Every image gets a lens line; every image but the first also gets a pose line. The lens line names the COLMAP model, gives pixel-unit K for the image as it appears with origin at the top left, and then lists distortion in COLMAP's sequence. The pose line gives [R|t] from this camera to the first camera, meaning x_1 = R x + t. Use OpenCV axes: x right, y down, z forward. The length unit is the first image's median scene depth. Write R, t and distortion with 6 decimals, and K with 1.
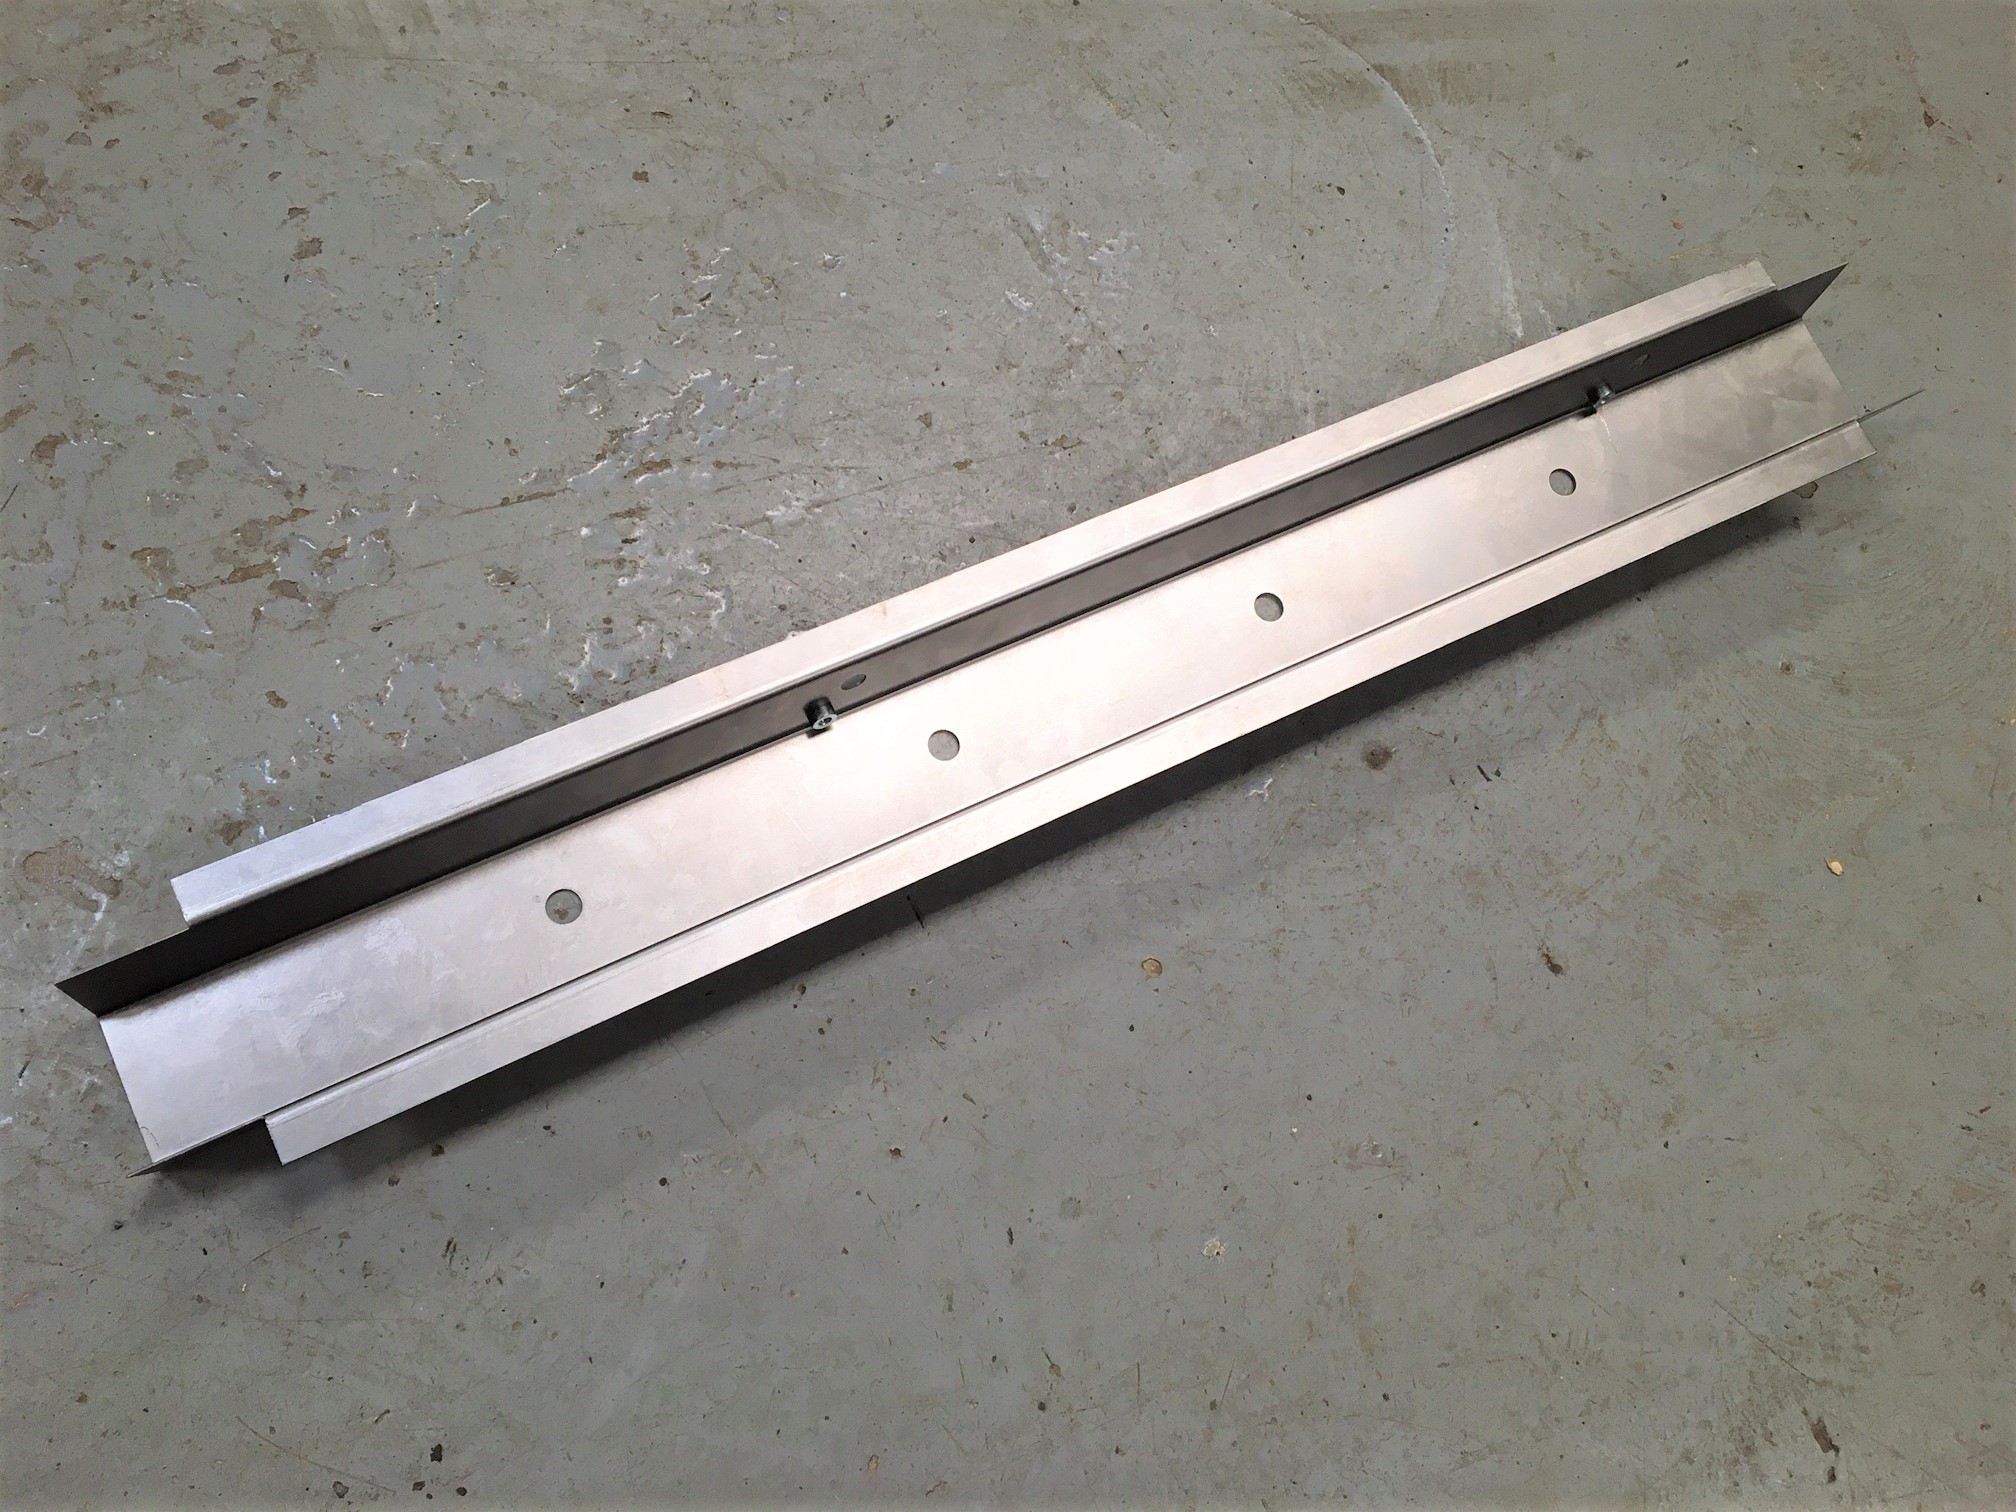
lens RADIAL K [[1689.7, 0, 1000.2], [0, 1689.7, 748.2], [0, 0, 1]] dist [0.077014, -0.112081]
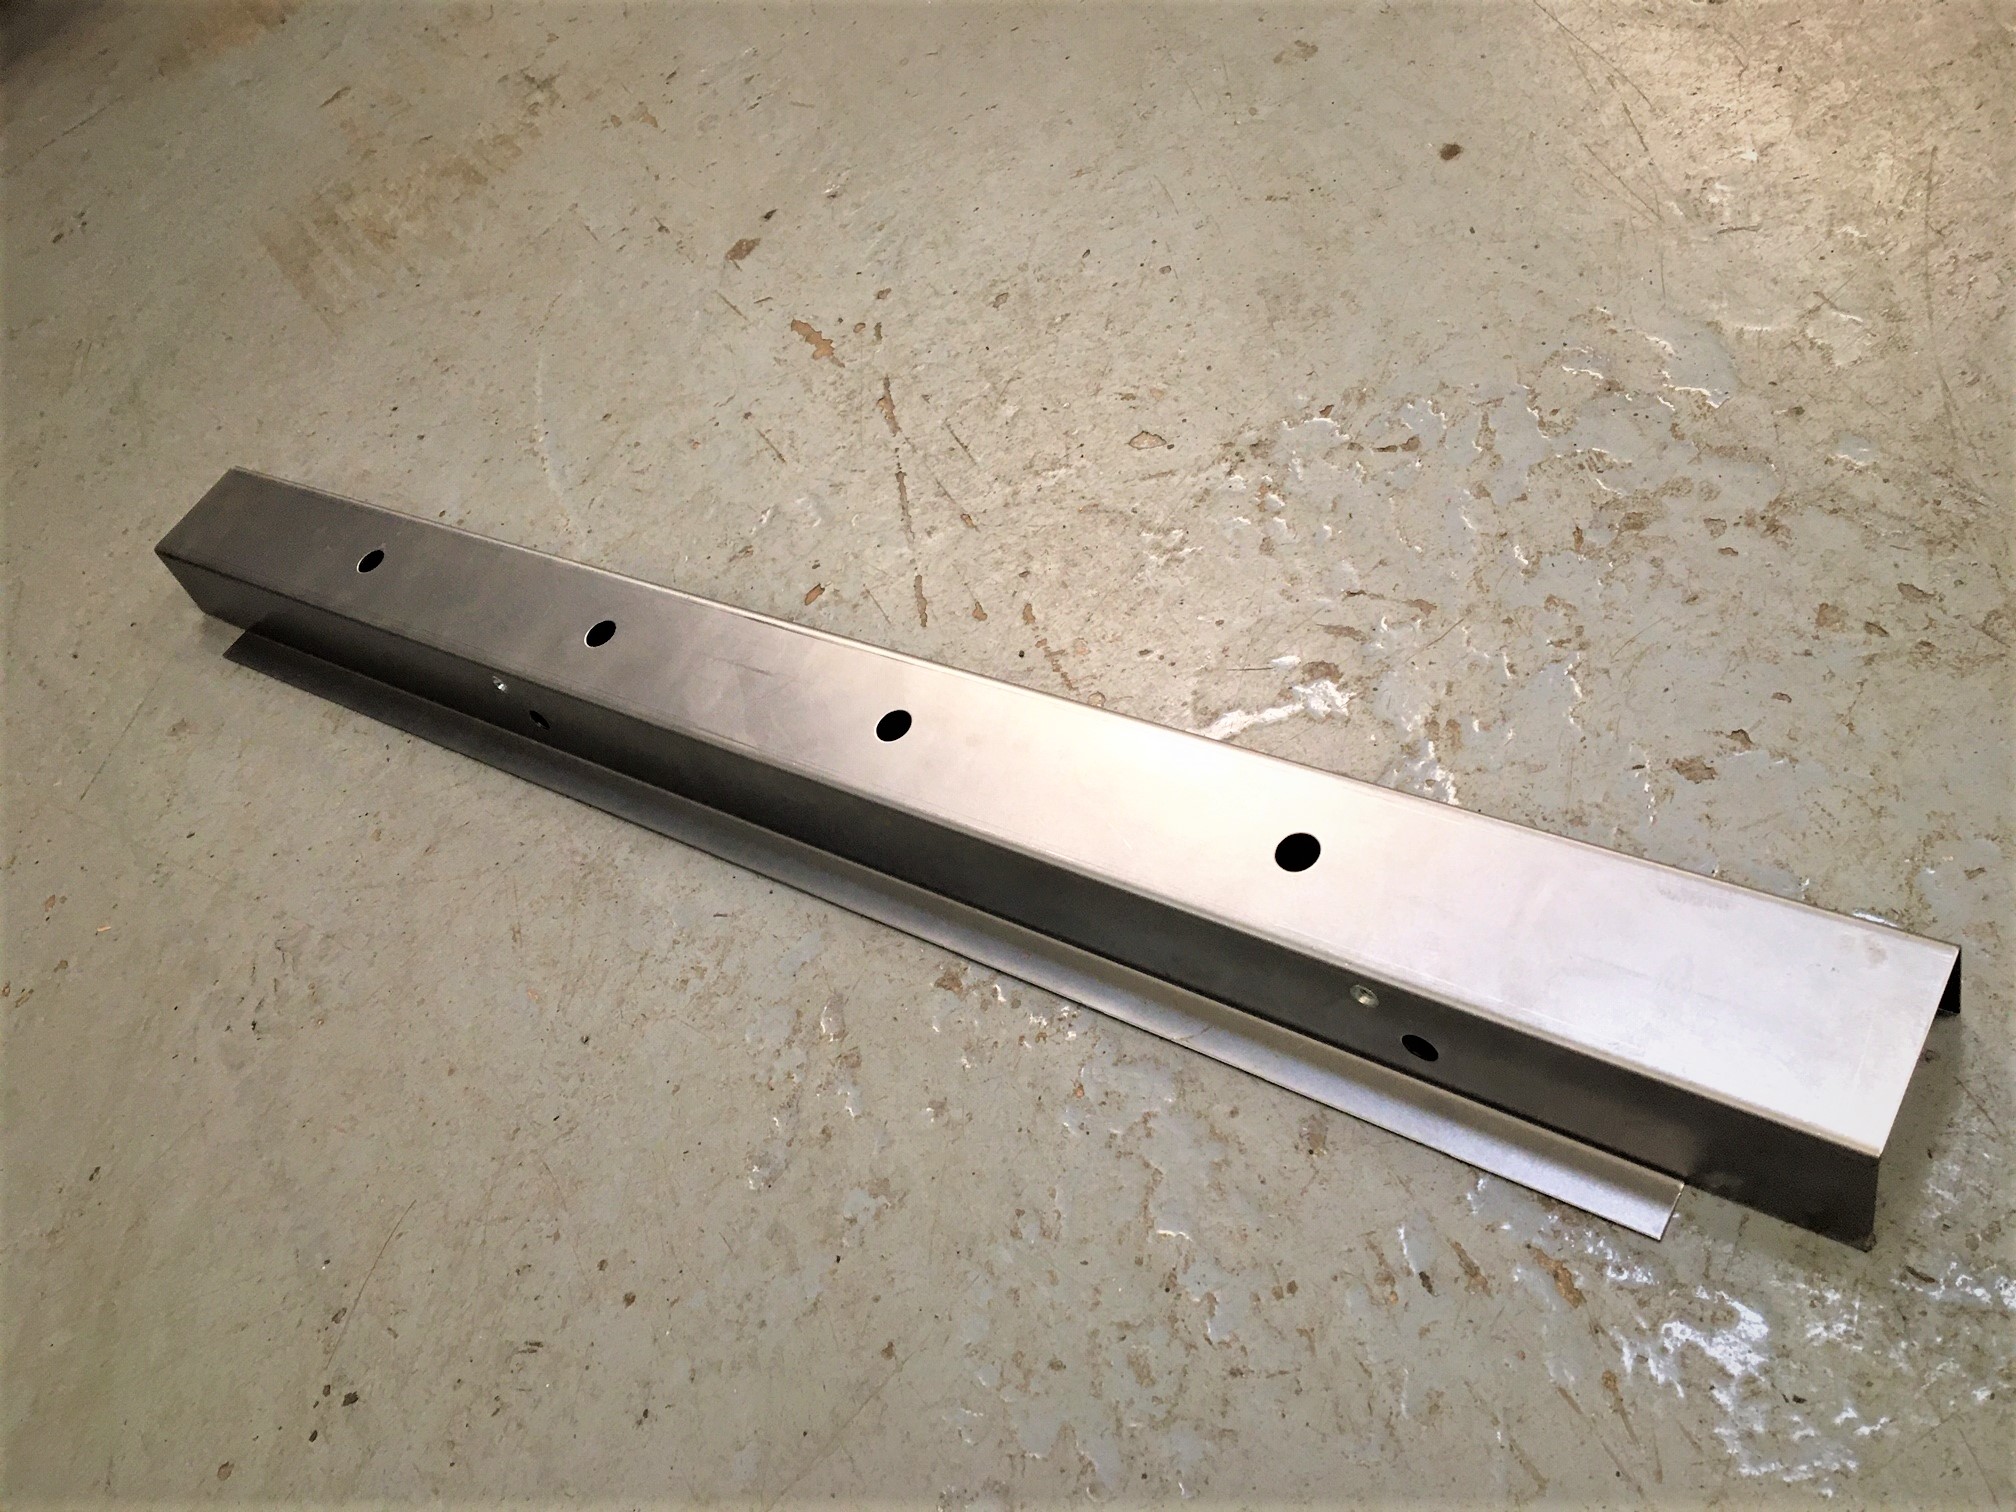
lens RADIAL K [[1689.7, 0, 1005.4], [0, 1689.7, 753.5], [0, 0, 1]] dist [0.077014, -0.112081]
pose [[0.013048, 0.613888, -0.789285, 0.165708], [-0.794924, 0.485206, 0.364241, -0.322586], [0.606569, 0.622669, 0.494325, 0.445356]]
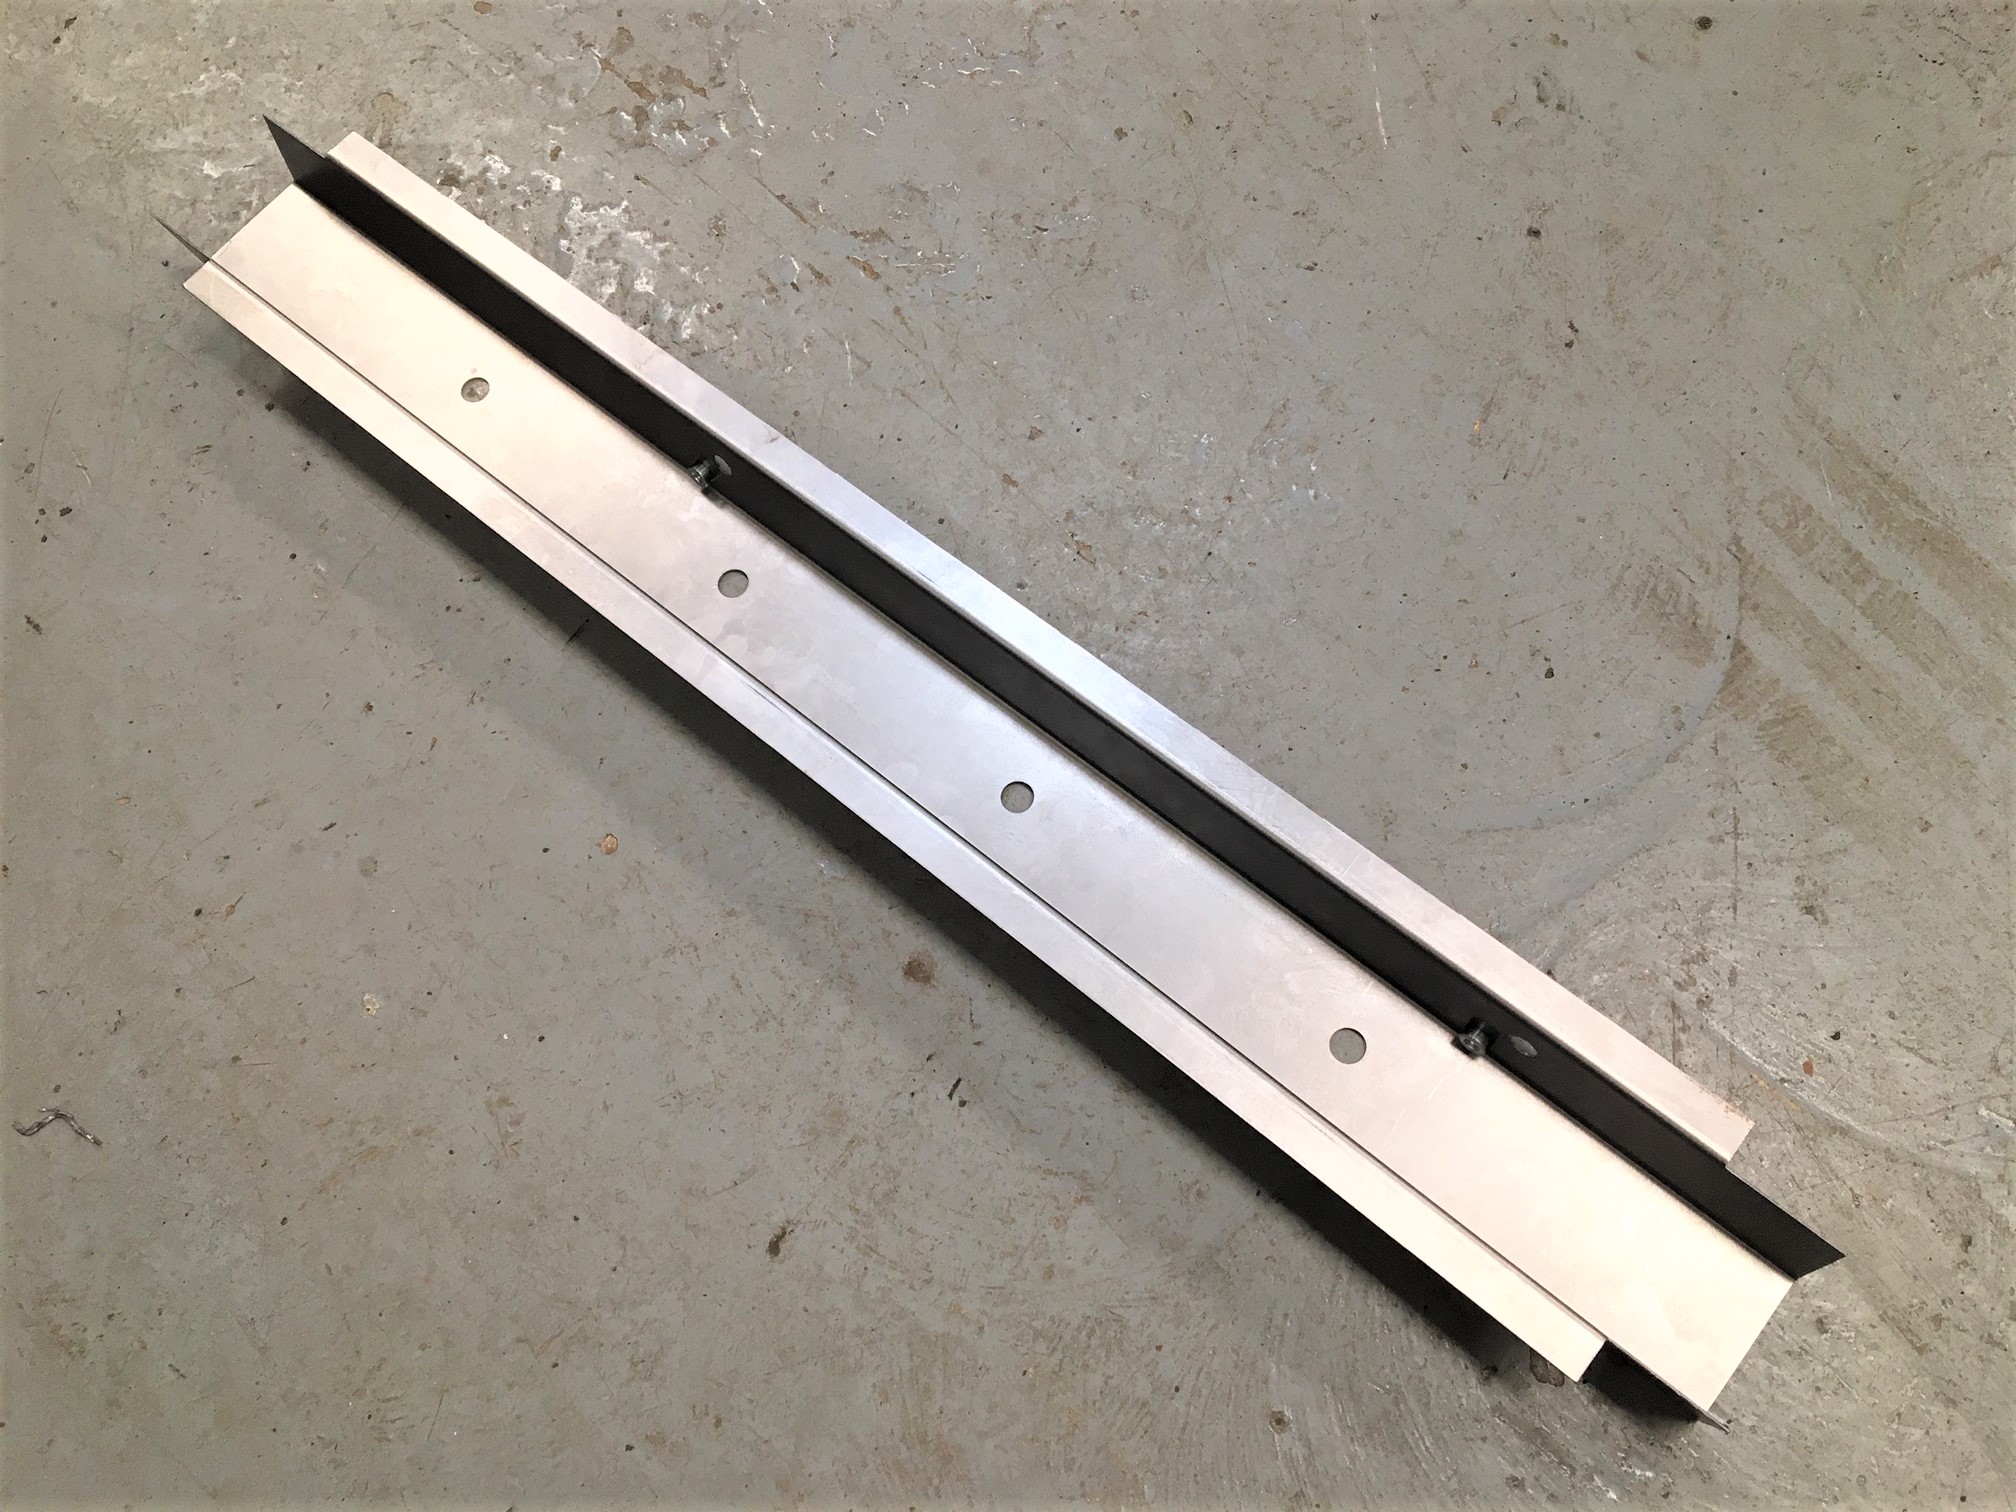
lens RADIAL K [[1689.7, 0, 1012.5], [0, 1689.7, 760.1], [0, 0, 1]] dist [0.077014, -0.112081]
pose [[0.379329, 0.754953, -0.534935, 0.663322], [-0.826501, 0.536368, 0.170893, -0.260284], [0.415938, 0.377300, 0.827430, 0.238793]]
